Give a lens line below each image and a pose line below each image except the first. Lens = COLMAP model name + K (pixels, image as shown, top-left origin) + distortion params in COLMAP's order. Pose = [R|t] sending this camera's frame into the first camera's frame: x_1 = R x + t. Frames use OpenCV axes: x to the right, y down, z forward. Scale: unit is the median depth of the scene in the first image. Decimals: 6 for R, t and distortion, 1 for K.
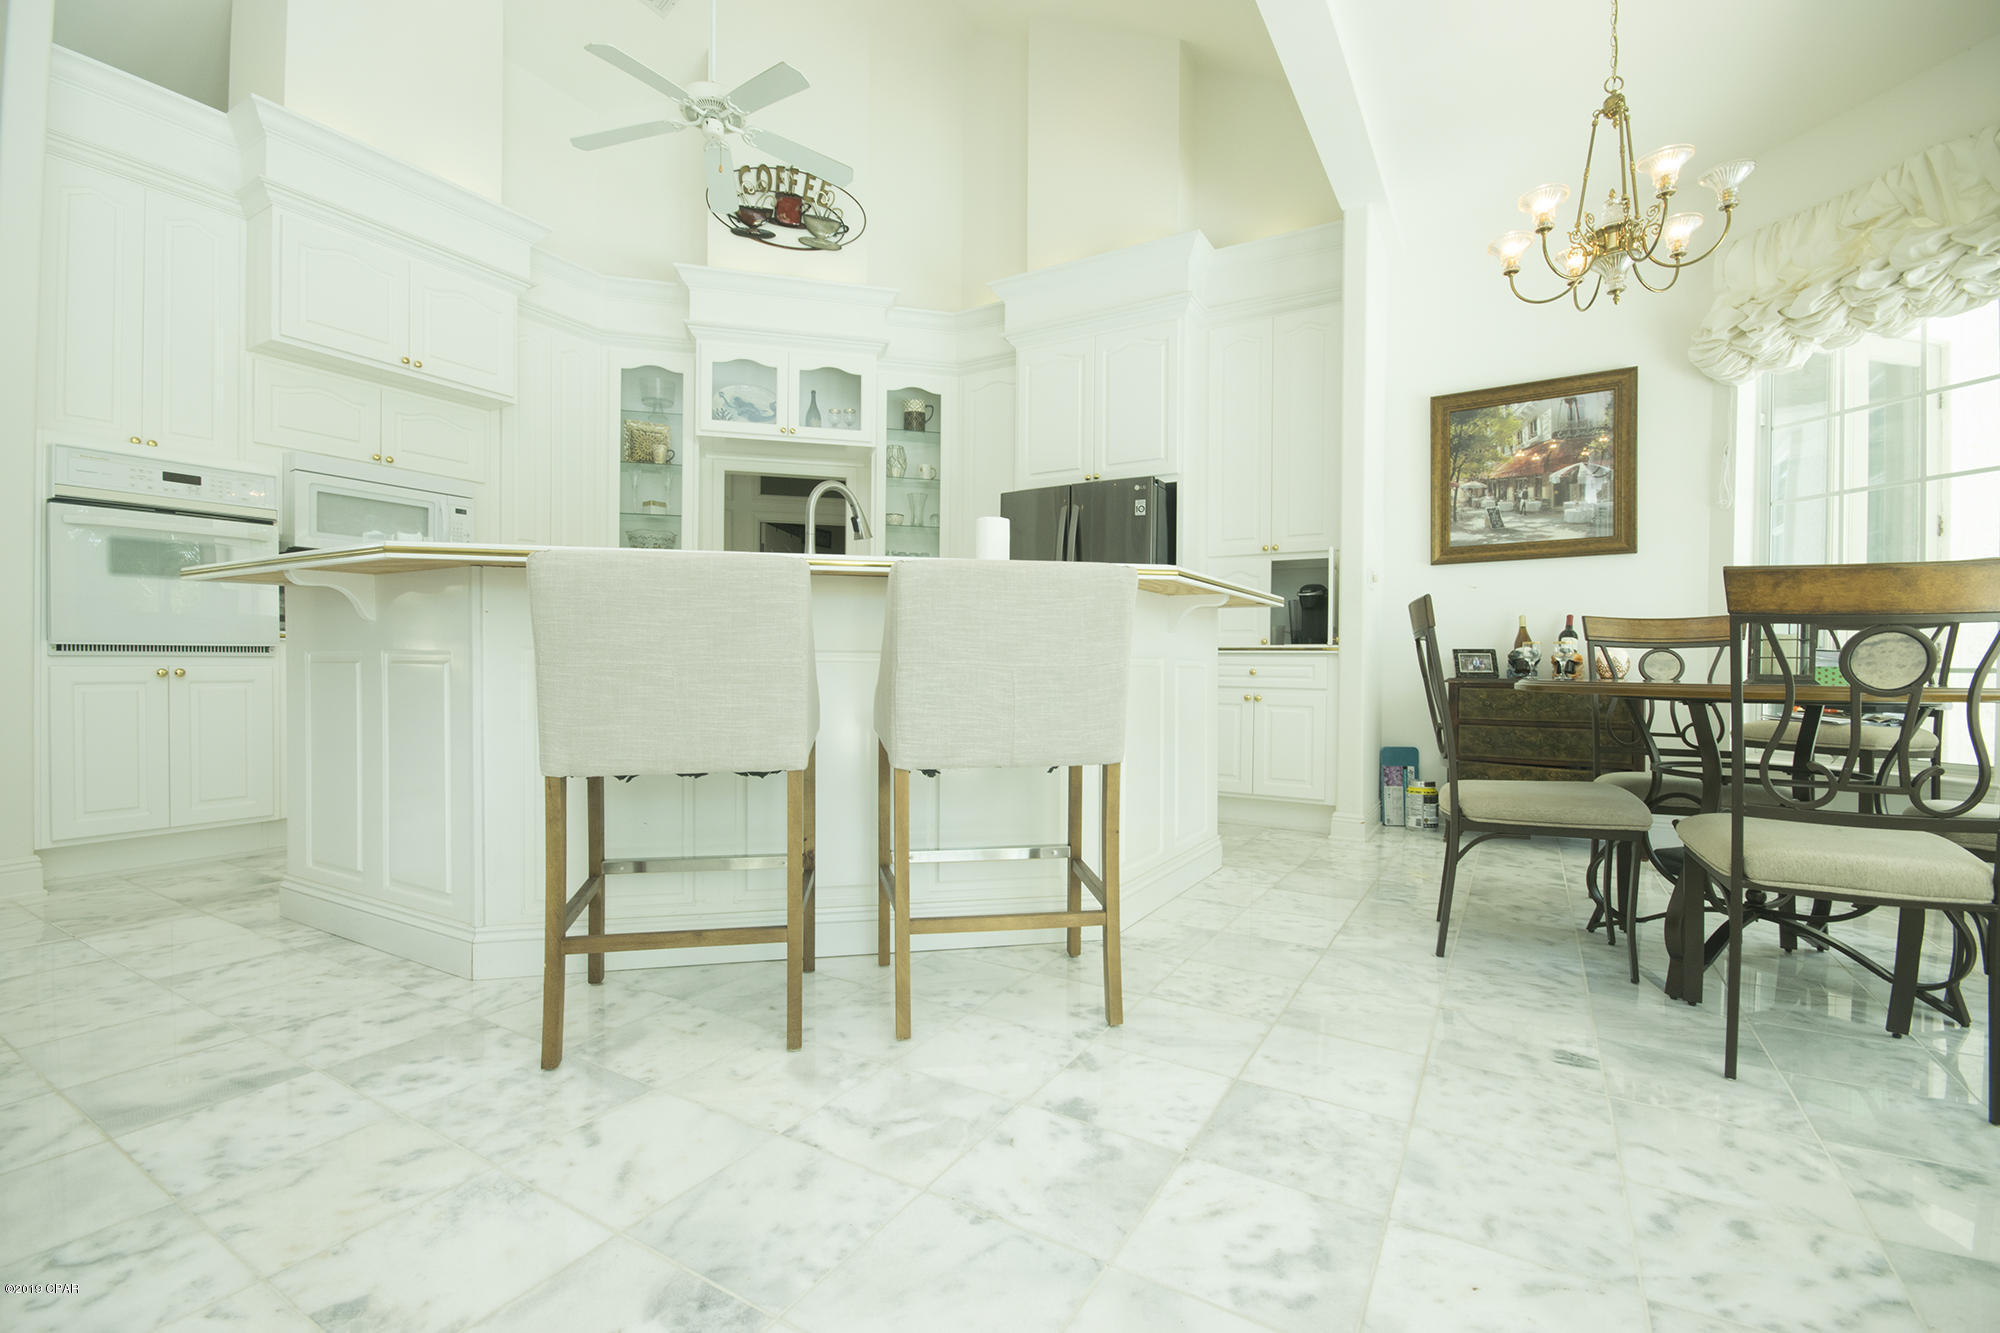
lens RADIAL K [[887.3, 0, 996.3], [0, 887.3, 671.1], [0, 0, 1]] dist [-0.000570, -0.000377]
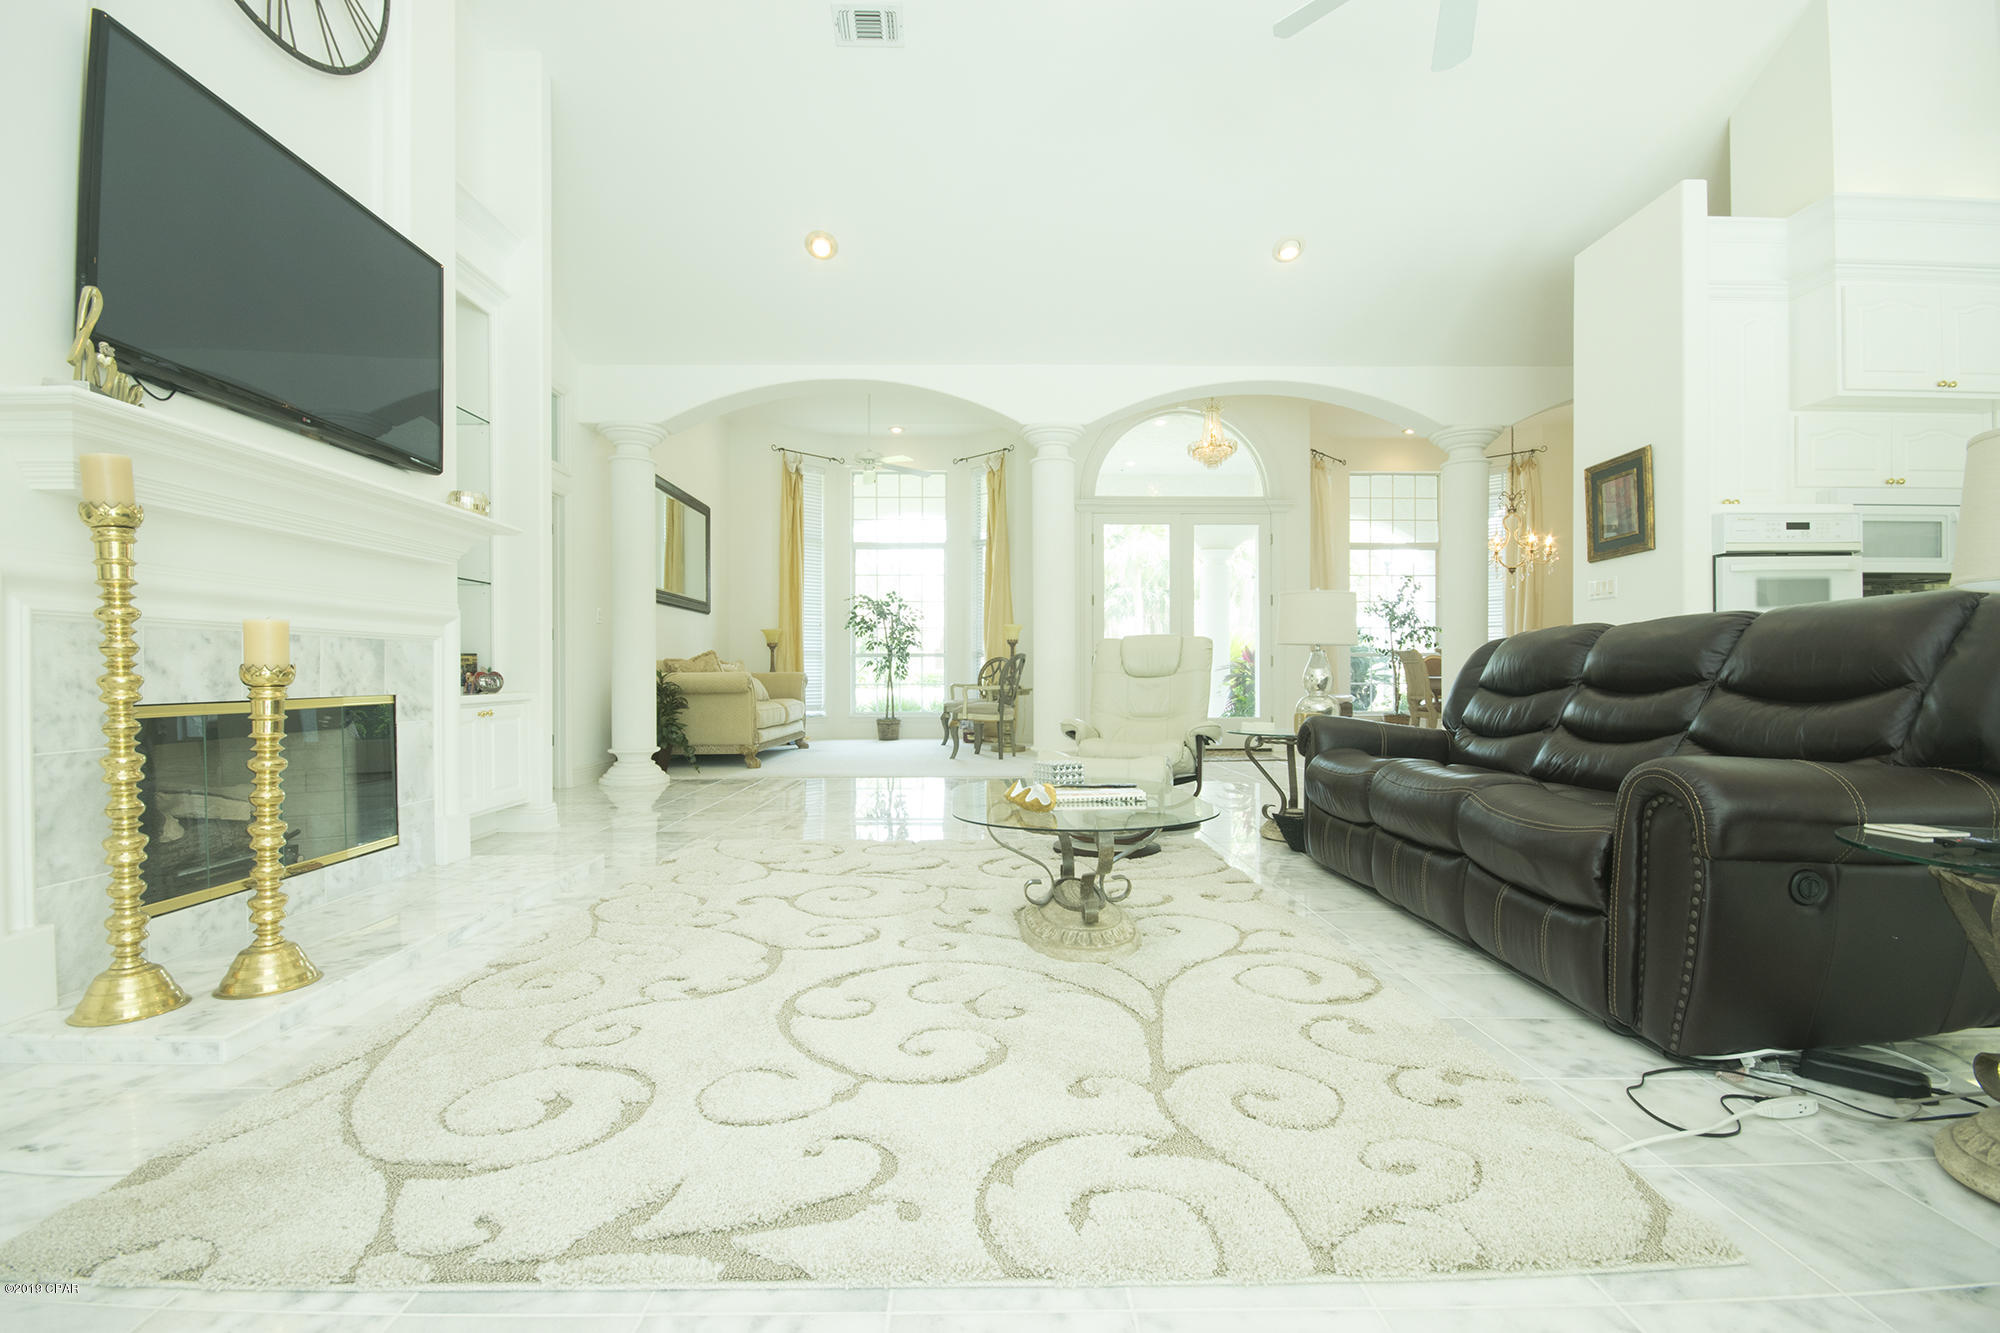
lens RADIAL K [[887.3, 0, 996.3], [0, 887.3, 671.1], [0, 0, 1]] dist [-0.000570, -0.000377]
pose [[0.525576, -0.010181, -0.850686, -0.450281], [-0.001136, 0.999919, -0.012669, 0.005346], [0.850746, 0.007625, 0.525522, -0.624459]]
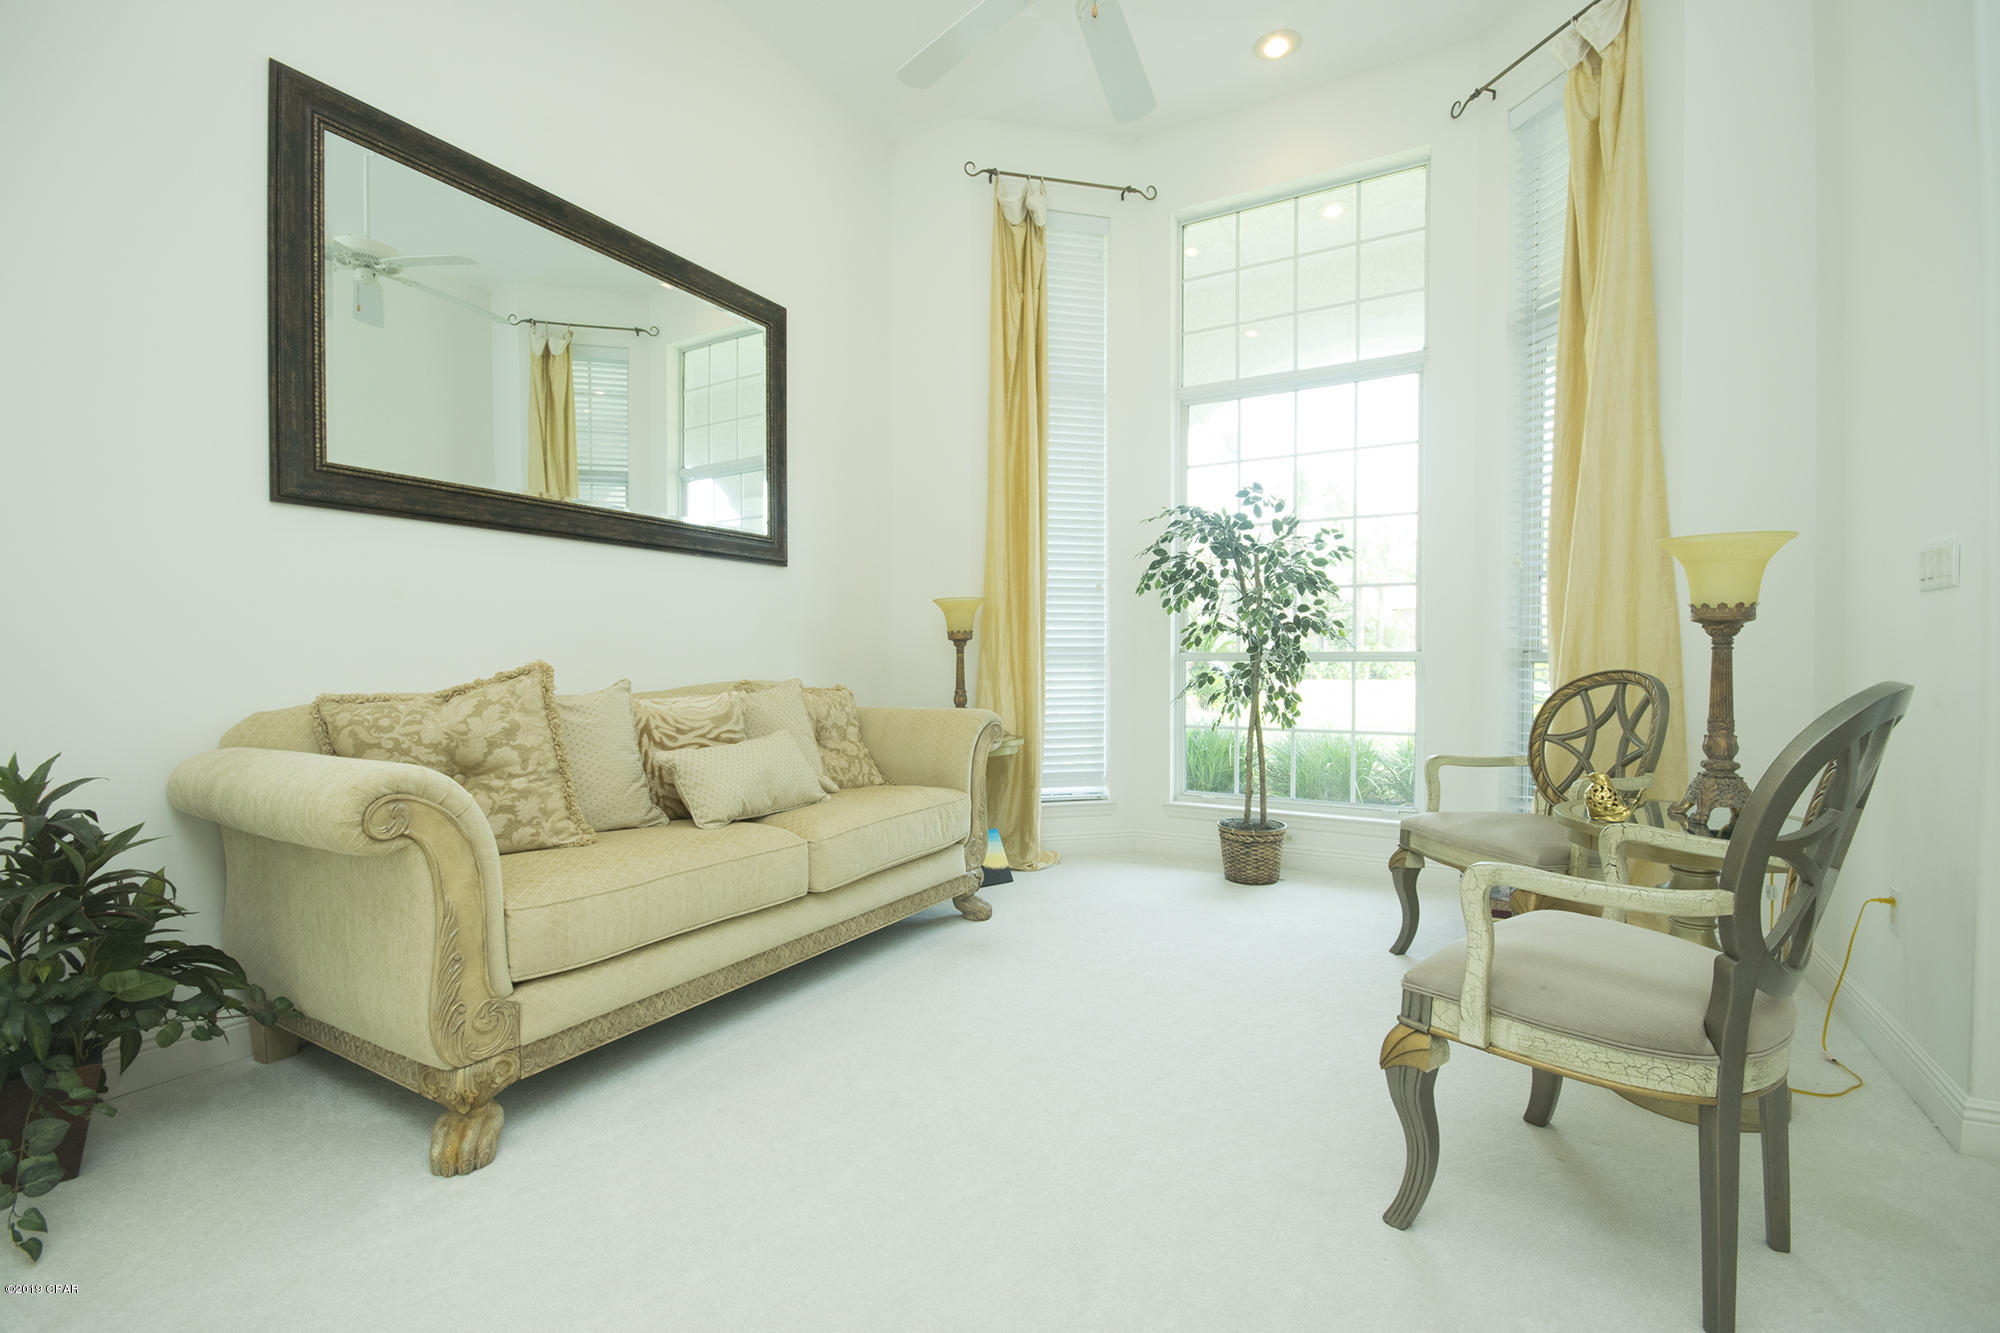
lens RADIAL K [[887.3, 0, 996.3], [0, 887.3, 671.1], [0, 0, 1]] dist [-0.000570, -0.000377]
pose [[0.016443, 0.010205, -0.999813, -2.174445], [-0.005975, 0.999931, 0.010108, -0.084934], [0.999847, 0.005808, 0.016503, 0.360568]]
